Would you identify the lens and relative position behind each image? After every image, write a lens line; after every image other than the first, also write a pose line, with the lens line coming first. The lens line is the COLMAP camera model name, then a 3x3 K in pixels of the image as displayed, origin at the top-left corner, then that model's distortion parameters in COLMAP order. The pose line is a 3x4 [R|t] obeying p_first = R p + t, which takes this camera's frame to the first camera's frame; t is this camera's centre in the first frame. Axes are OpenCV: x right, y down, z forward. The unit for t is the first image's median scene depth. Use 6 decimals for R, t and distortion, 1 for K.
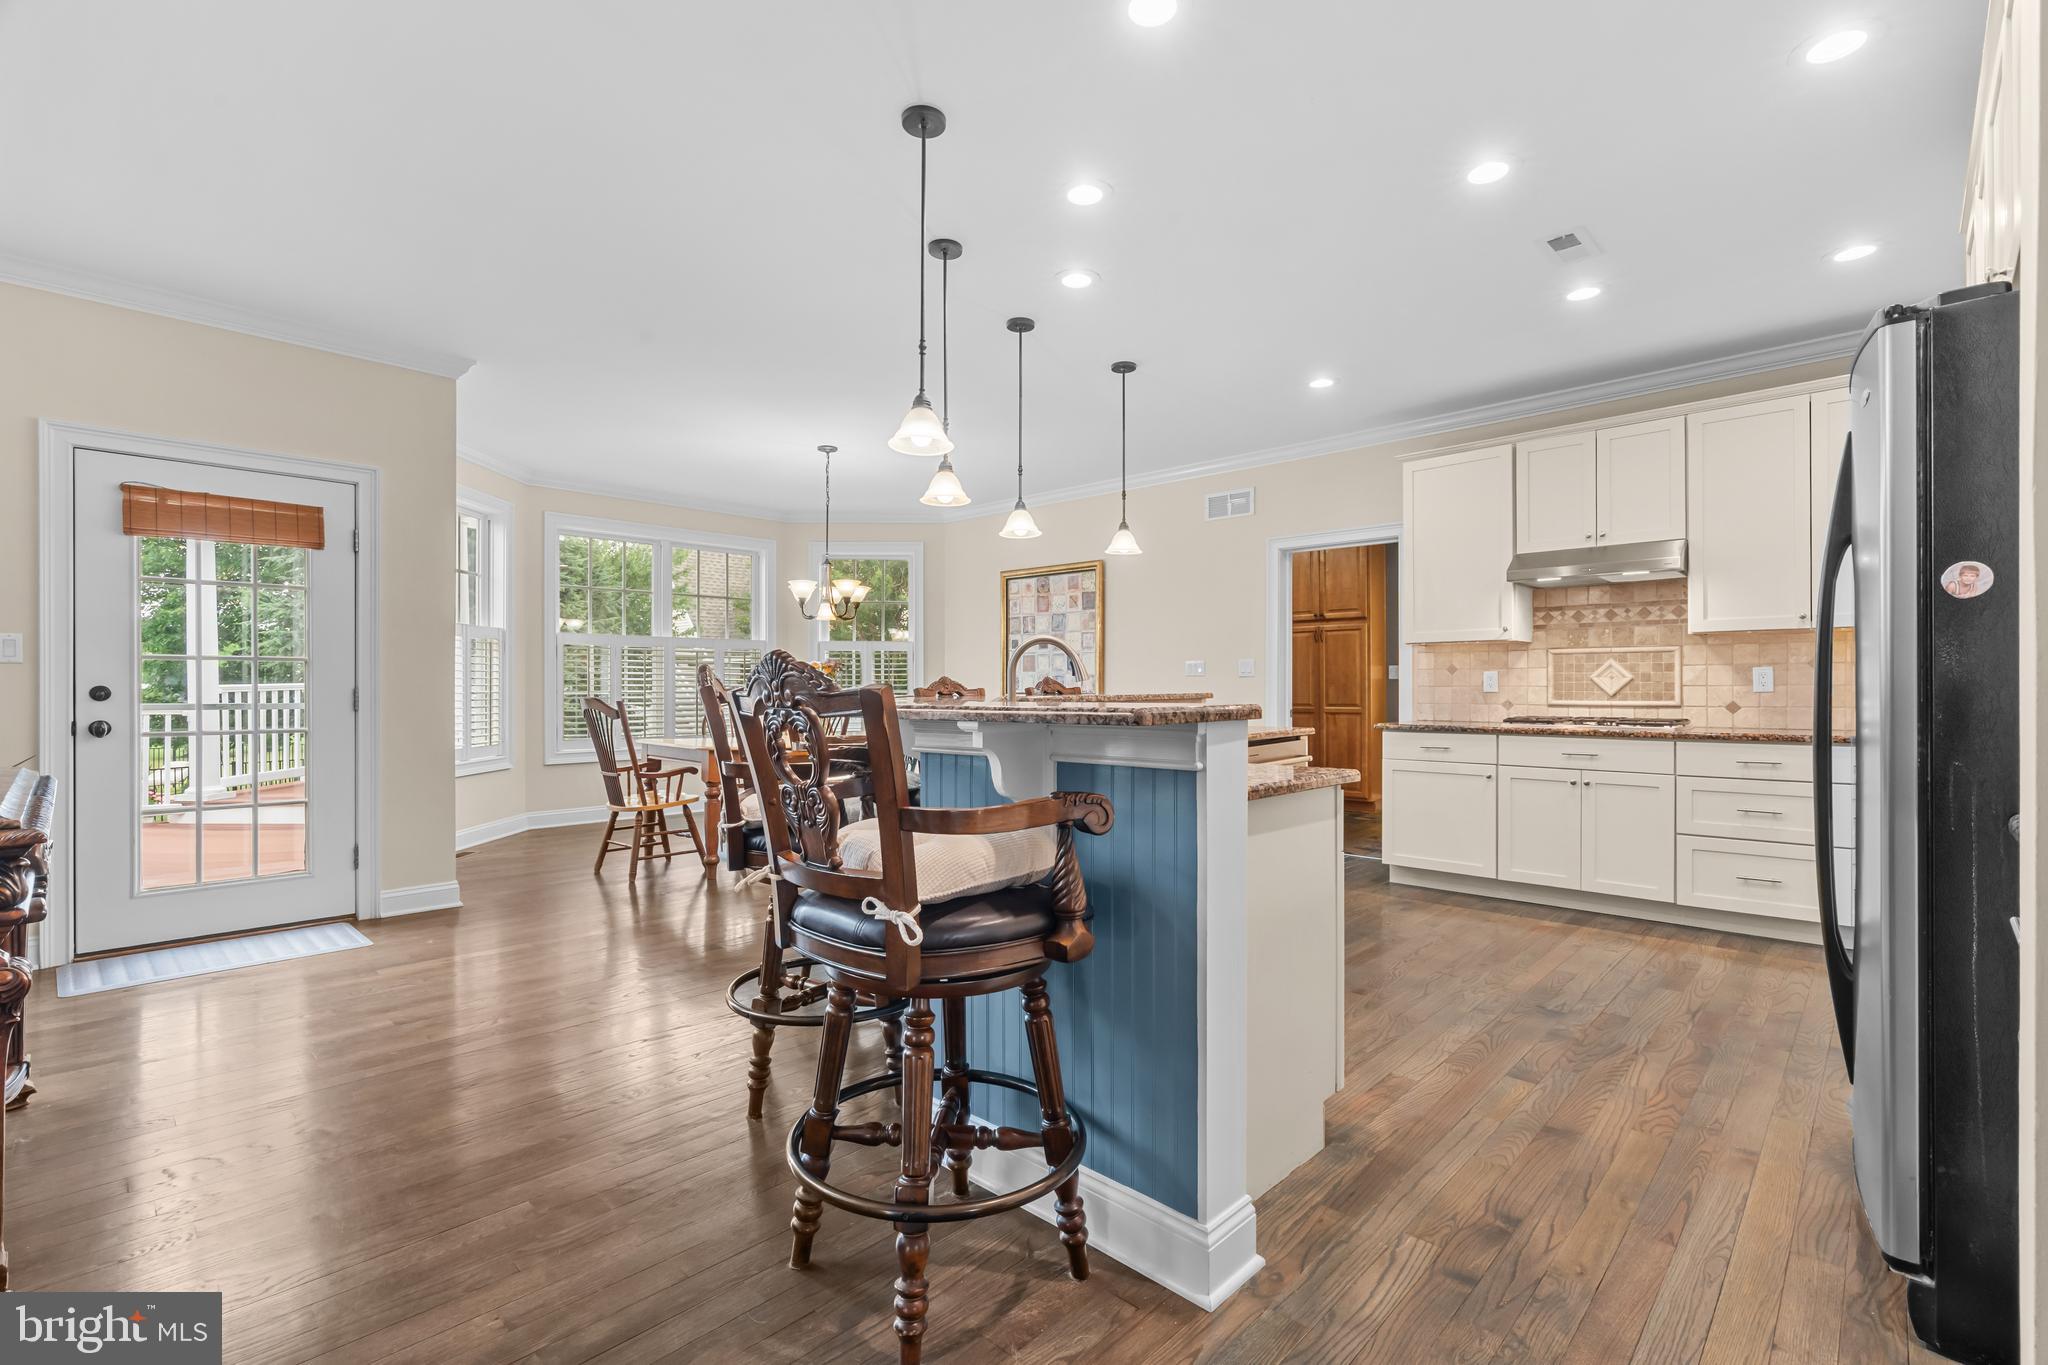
lens RADIAL K [[906.2, 0, 1033.3], [0, 906.2, 688.2], [0, 0, 1]] dist [-0.000633, 0.000473]
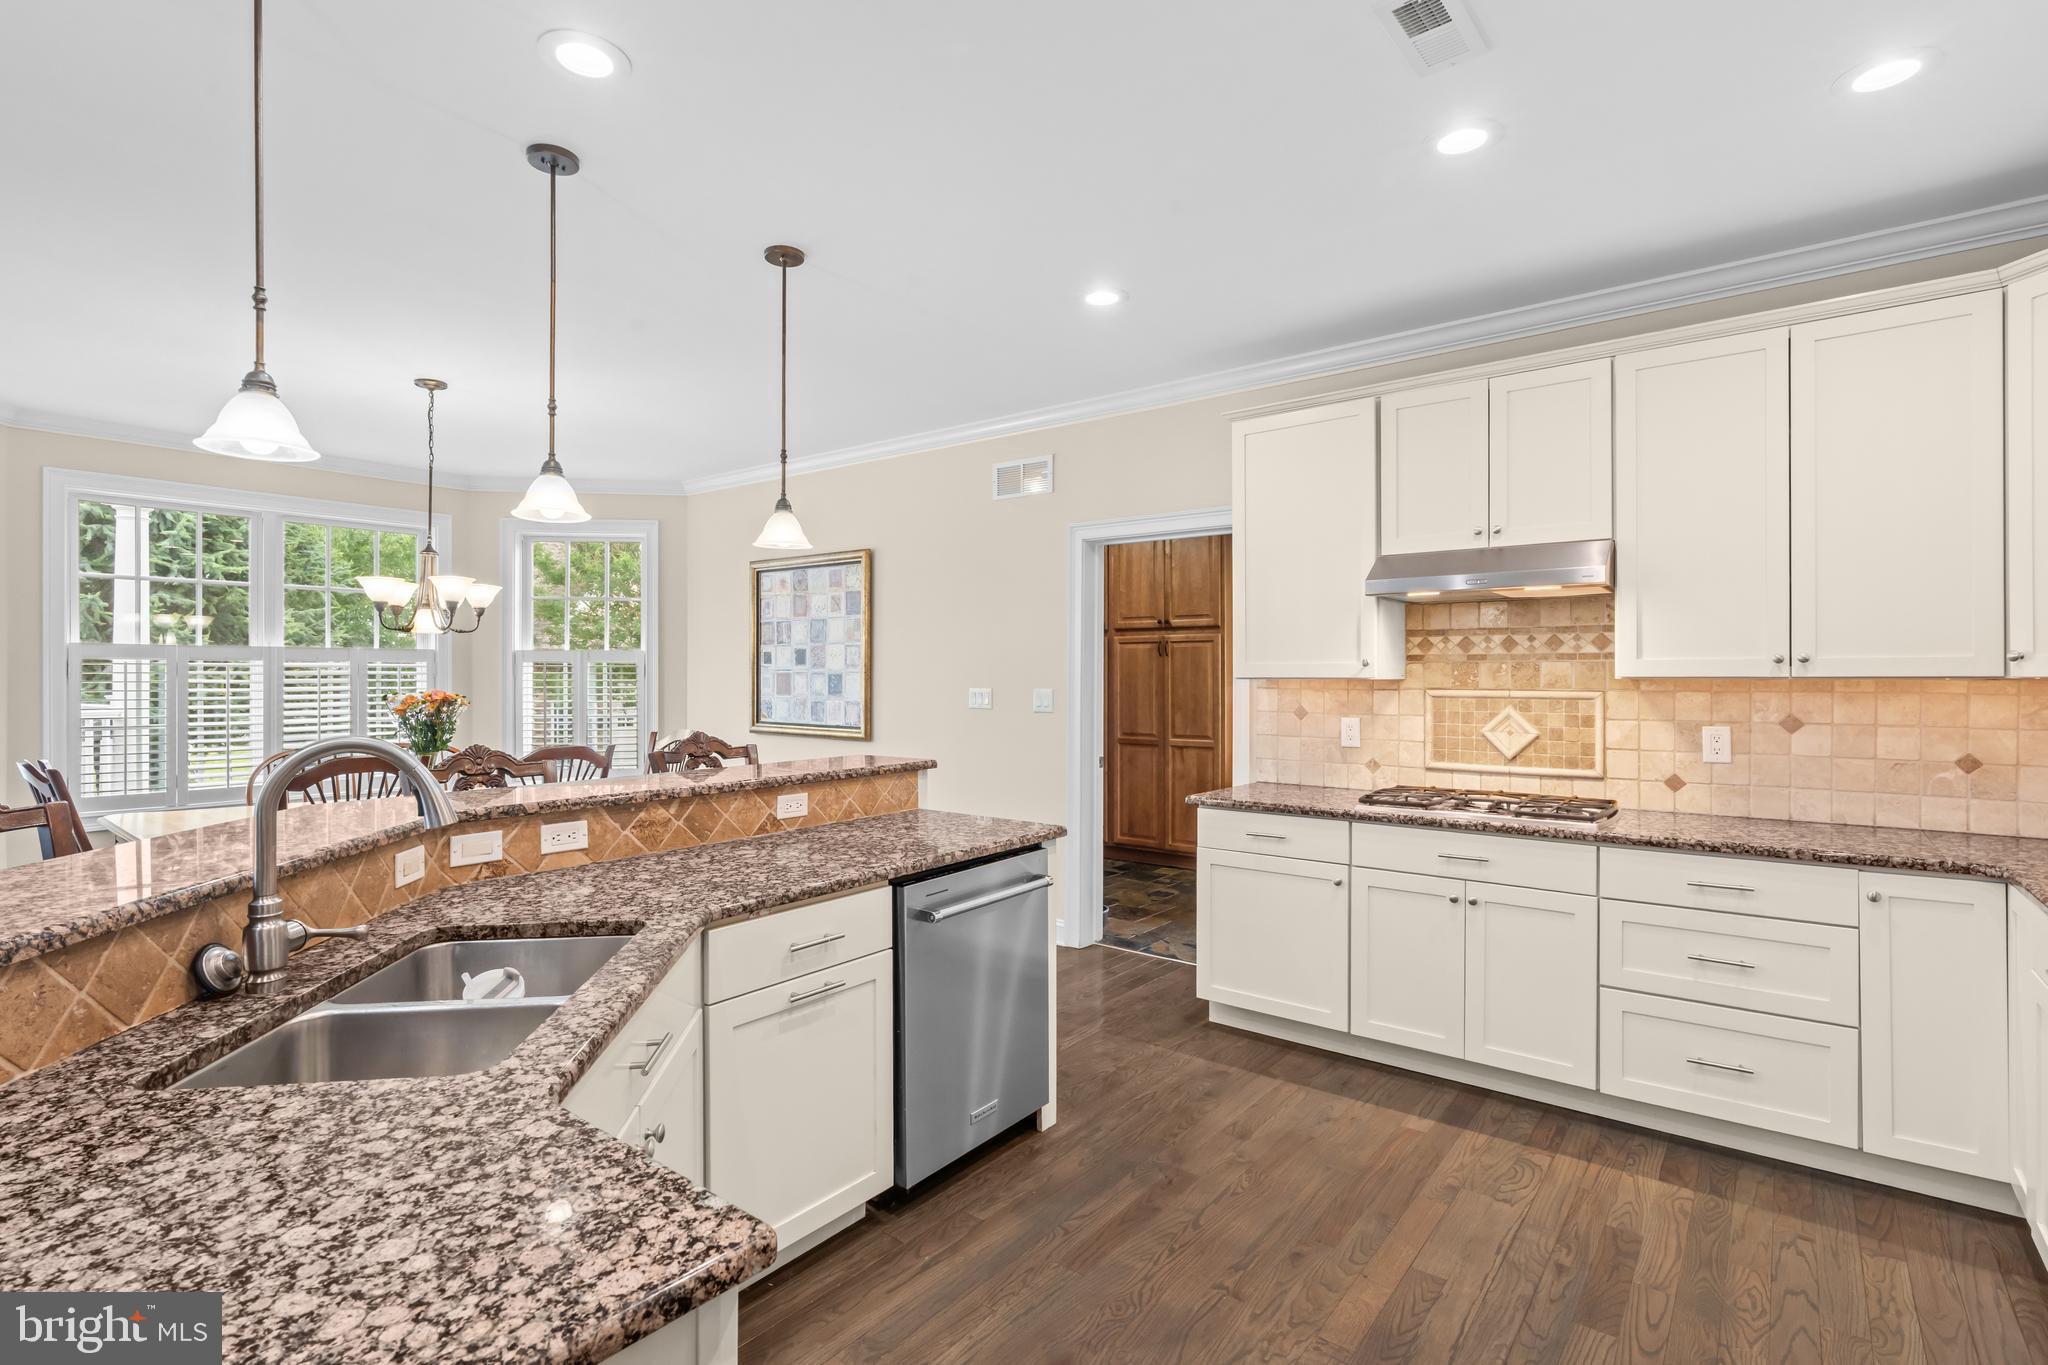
lens RADIAL K [[961.7, 0, 1029.6], [0, 961.7, 675.9], [0, 0, 1]] dist [-0.002118, 0.000350]
pose [[0.995523, 0.001233, 0.094516, 0.195863], [-0.001376, 0.999998, 0.001447, -0.056277], [-0.094514, -0.001570, 0.995522, 0.291845]]
